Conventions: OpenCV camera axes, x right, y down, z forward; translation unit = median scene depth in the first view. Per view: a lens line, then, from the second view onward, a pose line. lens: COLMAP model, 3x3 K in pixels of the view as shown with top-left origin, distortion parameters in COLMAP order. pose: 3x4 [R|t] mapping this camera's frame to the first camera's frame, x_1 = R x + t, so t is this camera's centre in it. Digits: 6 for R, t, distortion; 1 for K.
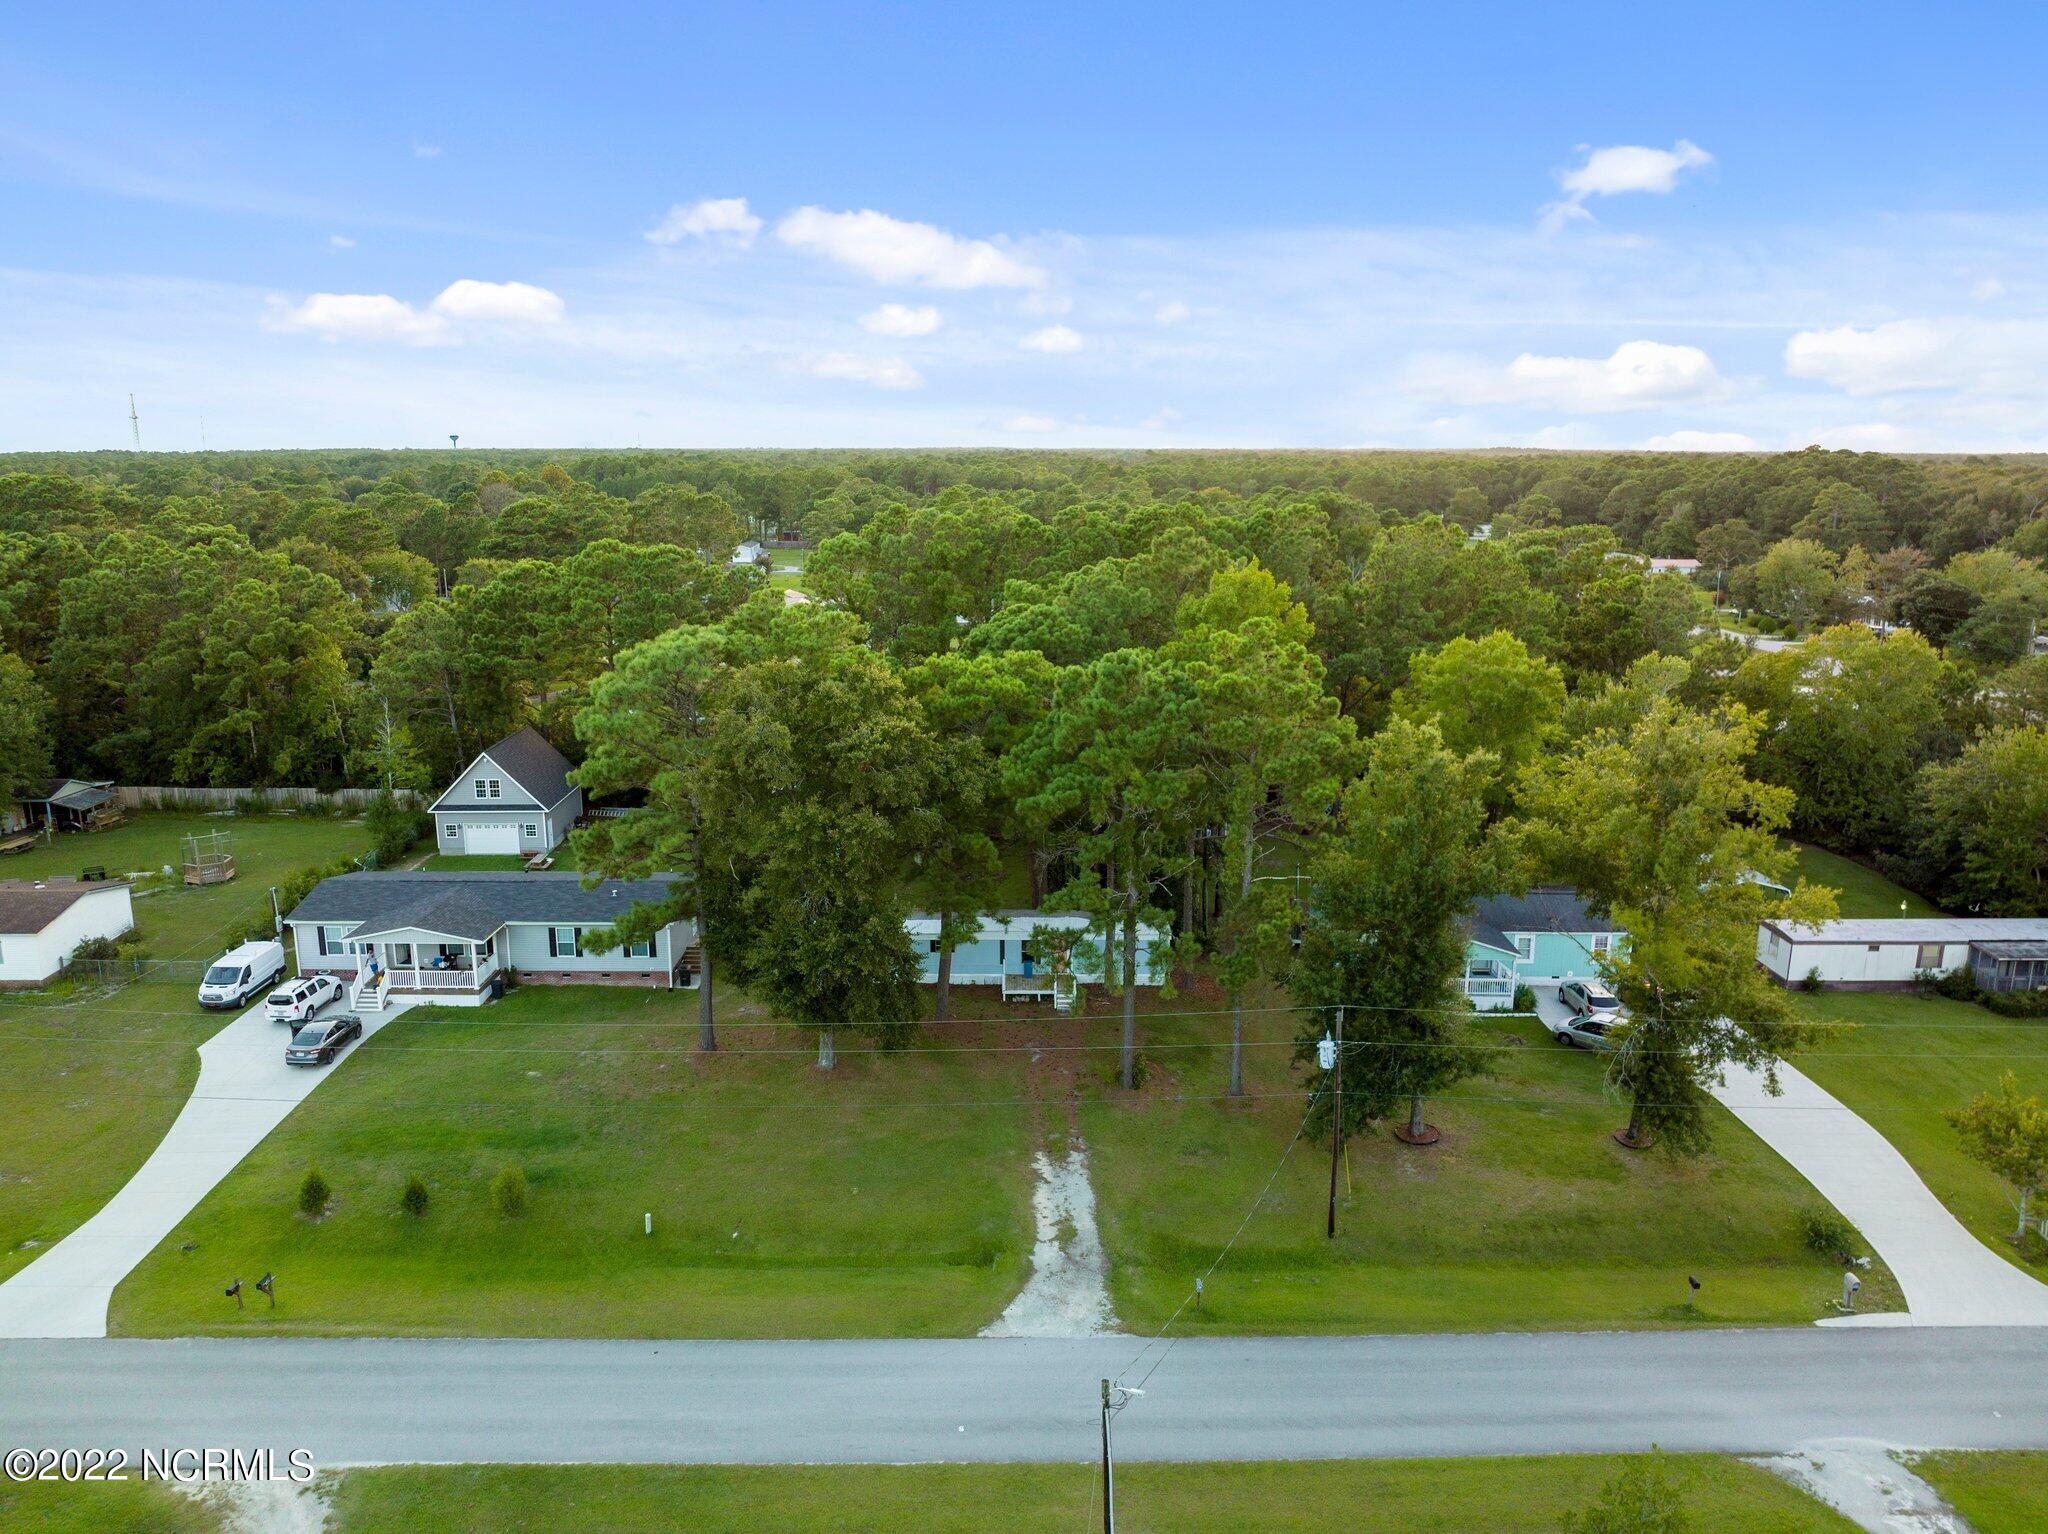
lens RADIAL K [[1435.3, 0, 1027.1], [0, 1435.3, 765.8], [0, 0, 1]] dist [-0.024270, 0.000229]
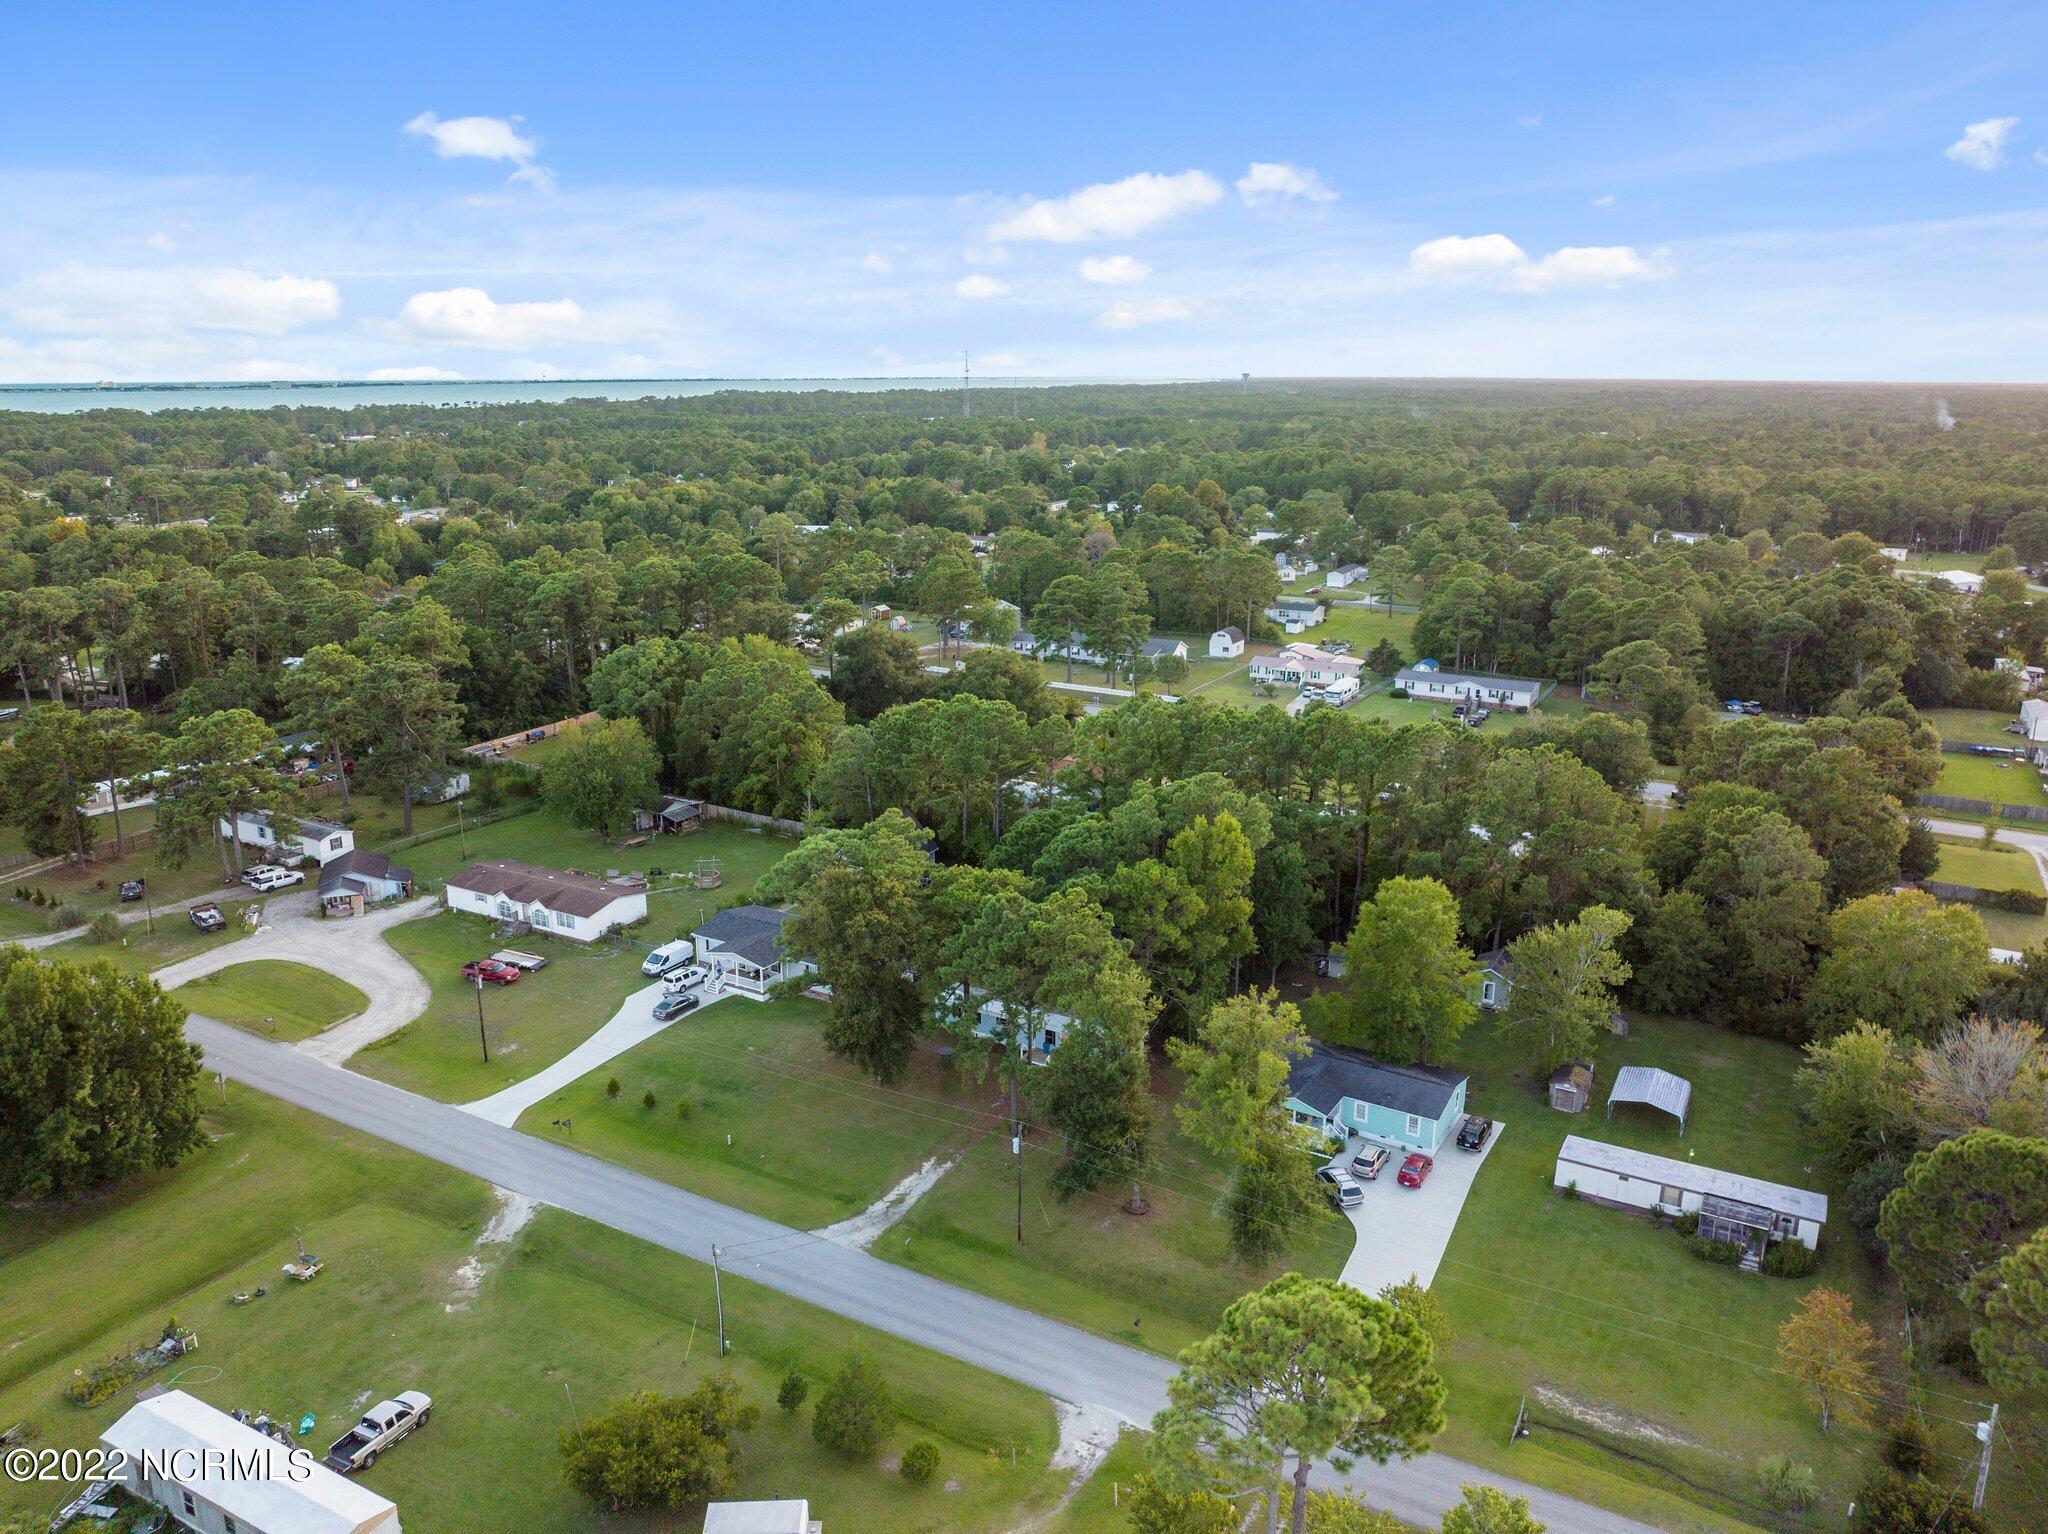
lens RADIAL K [[1434.7, 0, 1023.0], [0, 1434.7, 763.7], [0, 0, 1]] dist [-0.014161, -0.003336]
pose [[0.866813, 0.128656, -0.481750, 0.741832], [-0.109666, 0.991673, 0.067514, -0.290879], [0.486425, -0.005690, 0.873704, -0.426668]]
